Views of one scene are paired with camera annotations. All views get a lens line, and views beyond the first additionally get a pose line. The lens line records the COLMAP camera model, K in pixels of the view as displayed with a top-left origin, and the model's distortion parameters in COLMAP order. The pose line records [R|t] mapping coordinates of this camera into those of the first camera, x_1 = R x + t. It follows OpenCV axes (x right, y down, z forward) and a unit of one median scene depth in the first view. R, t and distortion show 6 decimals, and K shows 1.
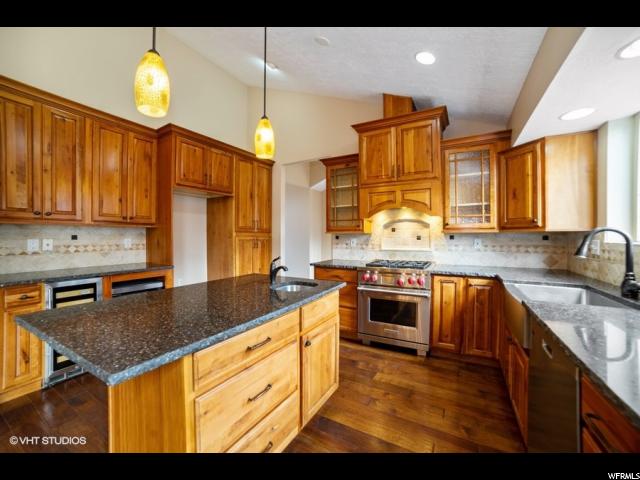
lens RADIAL K [[263.1, 0, 312.5], [0, 263.1, 233.7], [0, 0, 1]] dist [-0.027075, 0.000133]
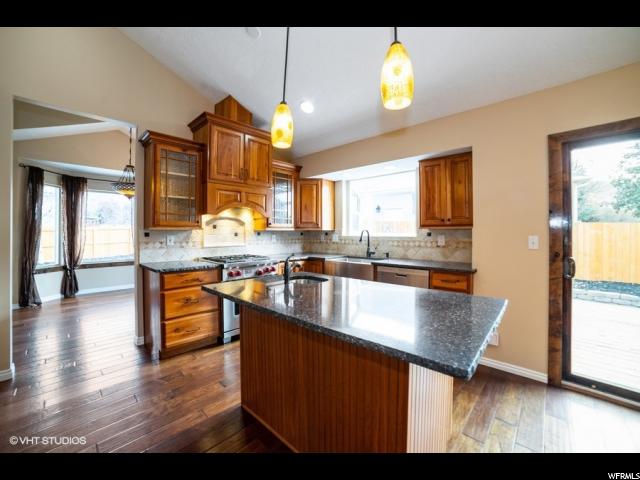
lens RADIAL K [[263.1, 0, 312.5], [0, 263.1, 233.7], [0, 0, 1]] dist [-0.027075, 0.000133]
pose [[0.270692, -0.005727, 0.962649, -0.640138], [-0.008572, 0.999928, 0.008359, 0.000568], [-0.962628, -0.010515, 0.270623, 0.400102]]
